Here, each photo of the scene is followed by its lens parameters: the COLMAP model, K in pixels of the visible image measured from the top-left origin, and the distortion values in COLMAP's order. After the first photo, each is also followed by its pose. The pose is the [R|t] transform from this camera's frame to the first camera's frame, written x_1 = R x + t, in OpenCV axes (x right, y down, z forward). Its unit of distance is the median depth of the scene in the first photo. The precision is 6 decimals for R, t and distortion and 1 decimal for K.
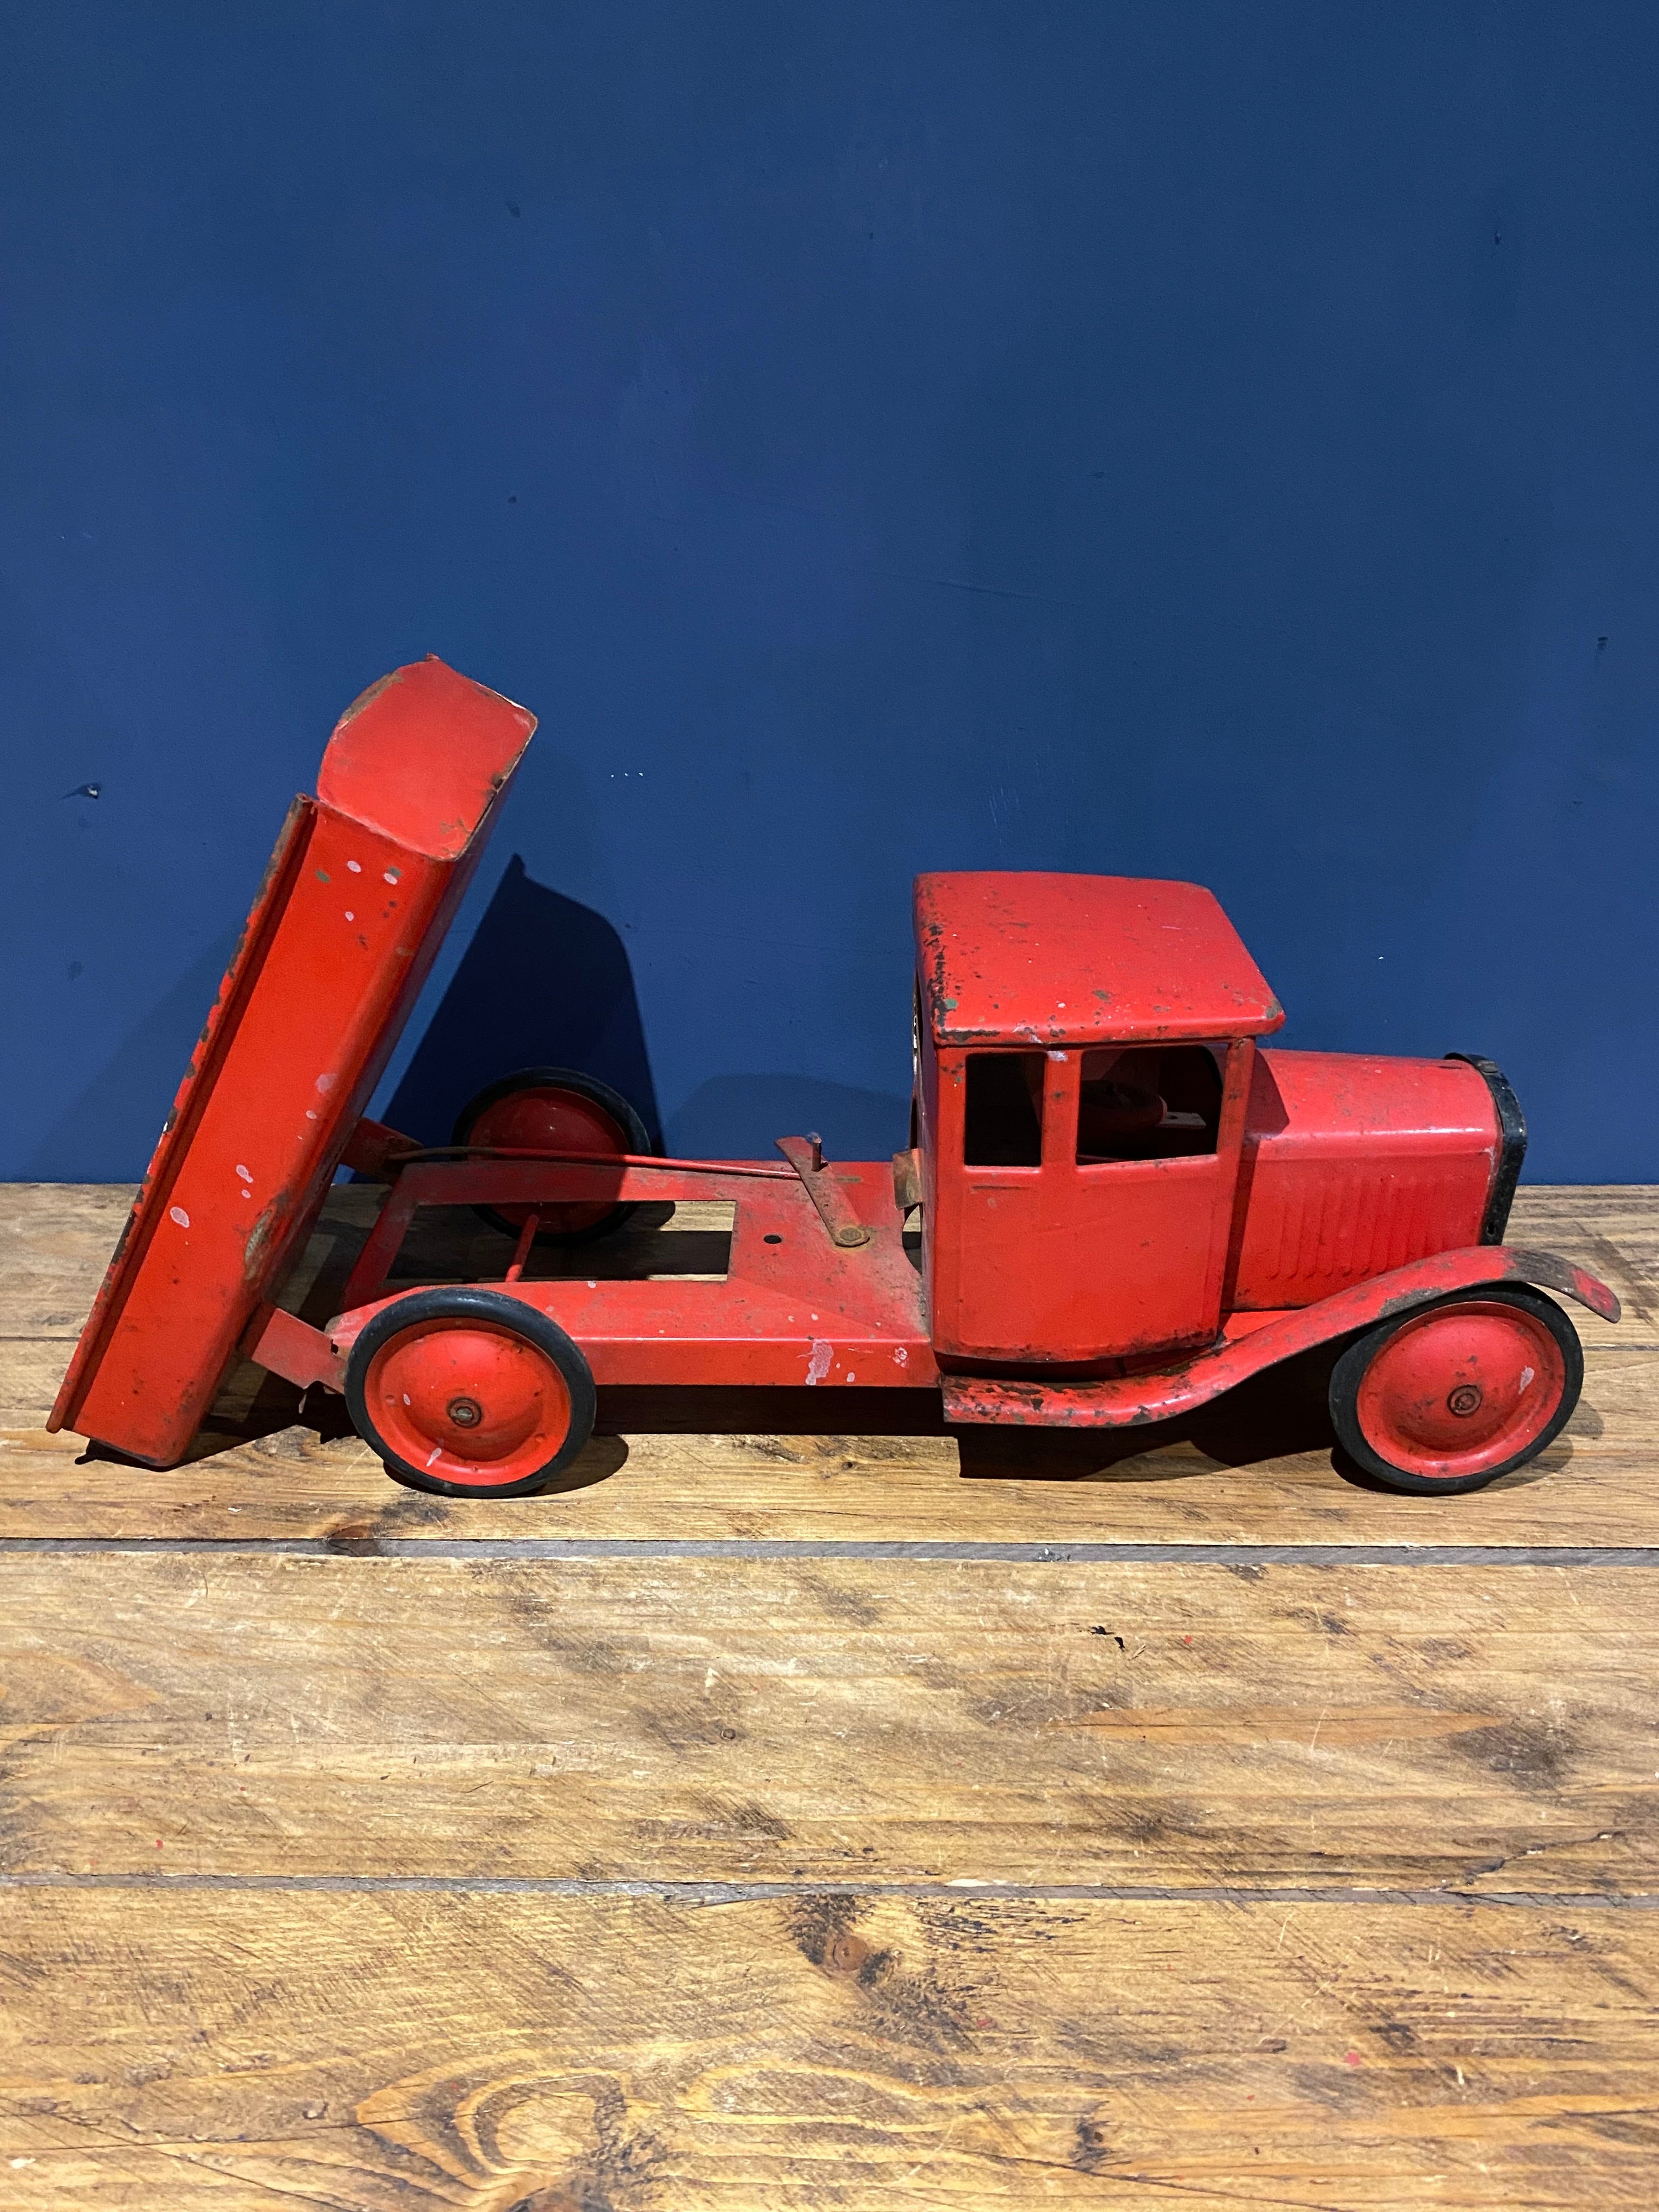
lens RADIAL K [[1684.2, 0, 809.2], [0, 1684.2, 1096.8], [0, 0, 1]] dist [-0.014942, 0.003831]
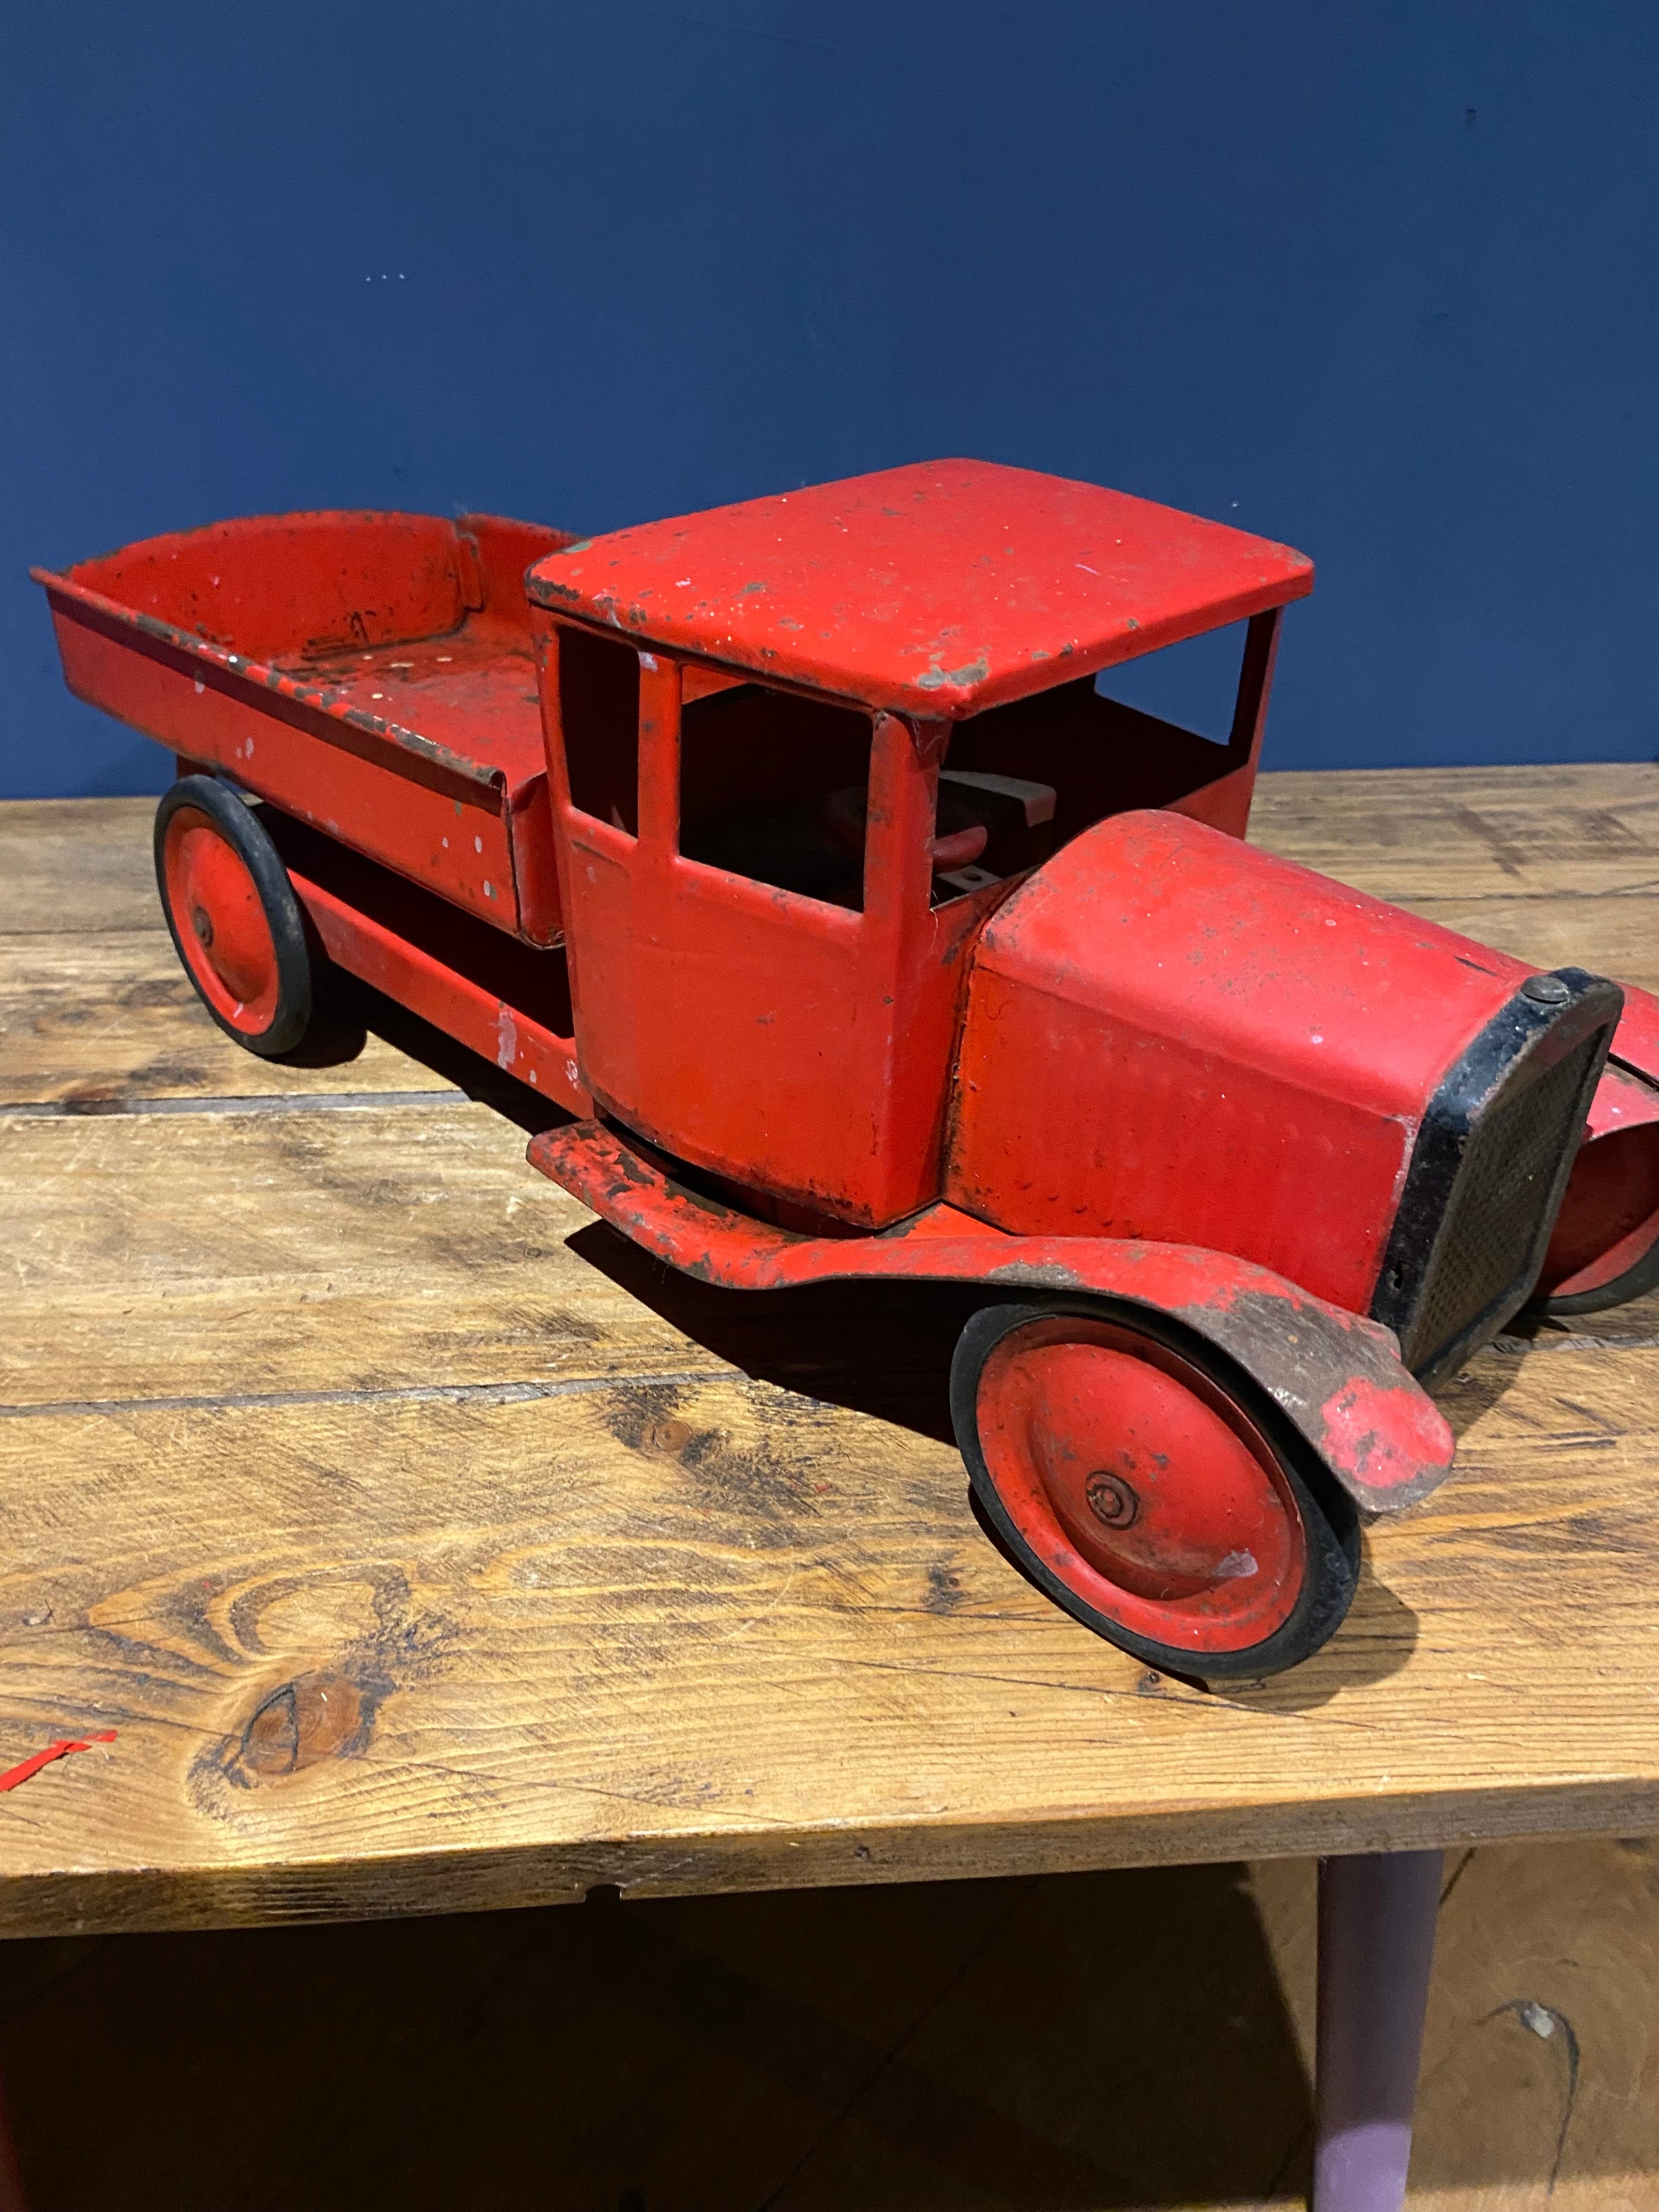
lens RADIAL K [[1684.2, 0, 816.5], [0, 1684.2, 1127.1], [0, 0, 1]] dist [-0.014942, 0.003831]
pose [[0.994973, -0.035974, 0.093457, 0.019890], [0.026447, 0.994509, 0.101253, 0.221277], [-0.096587, -0.098273, 0.990461, 0.115939]]
